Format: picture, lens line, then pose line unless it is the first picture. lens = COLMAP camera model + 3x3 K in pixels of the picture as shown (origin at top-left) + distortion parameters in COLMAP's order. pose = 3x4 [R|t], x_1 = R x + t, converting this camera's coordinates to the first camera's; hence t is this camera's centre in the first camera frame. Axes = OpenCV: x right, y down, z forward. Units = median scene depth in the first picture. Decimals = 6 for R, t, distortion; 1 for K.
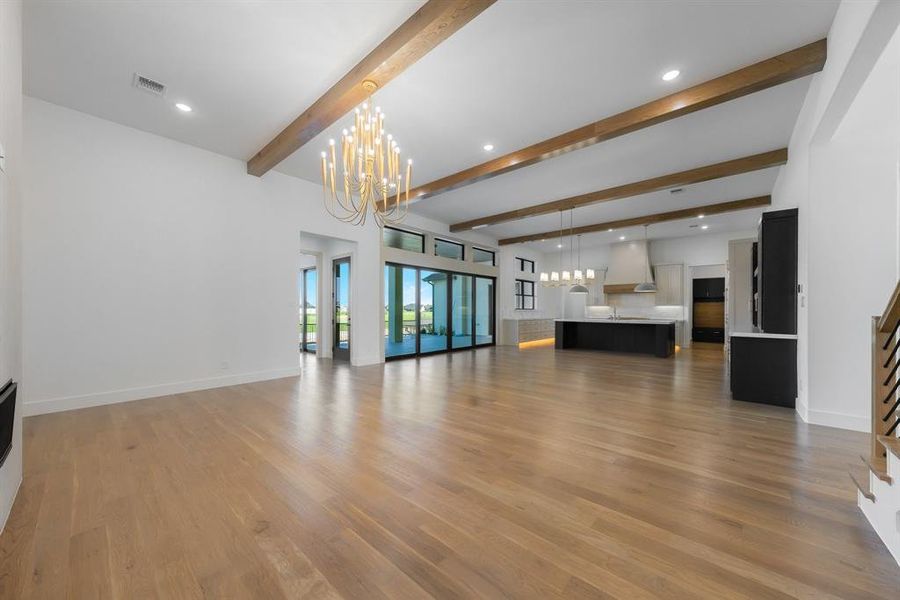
lens RADIAL K [[312.9, 0, 451.6], [0, 312.9, 305.9], [0, 0, 1]] dist [0.002215, 0.000061]
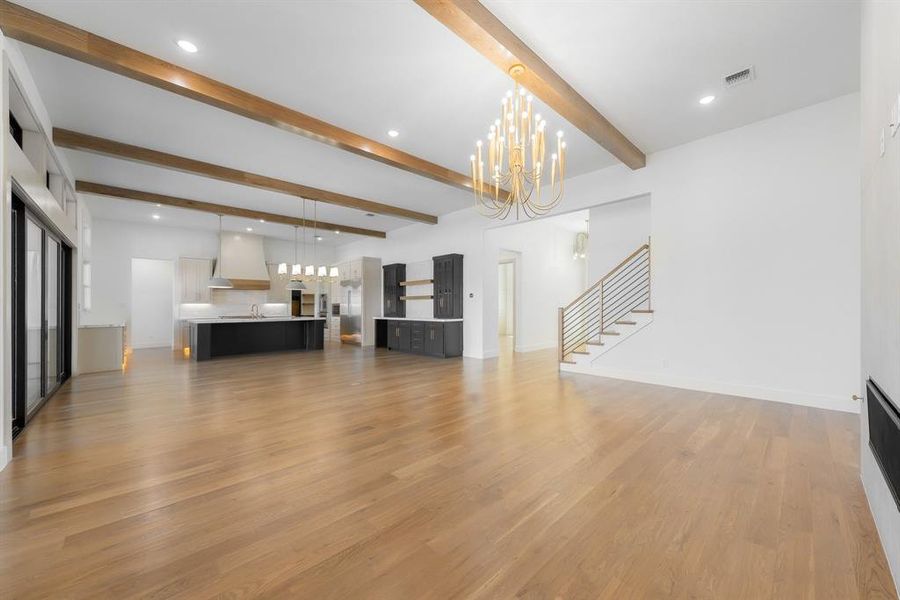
lens RADIAL K [[330.4, 0, 451.2], [0, 330.4, 303.1], [0, 0, 1]] dist [0.000138, 0.000011]
pose [[0.096777, 0.006499, 0.995285, -0.439489], [-0.004156, 0.999973, -0.006126, 0.003155], [-0.995297, -0.003544, 0.096801, 0.380880]]
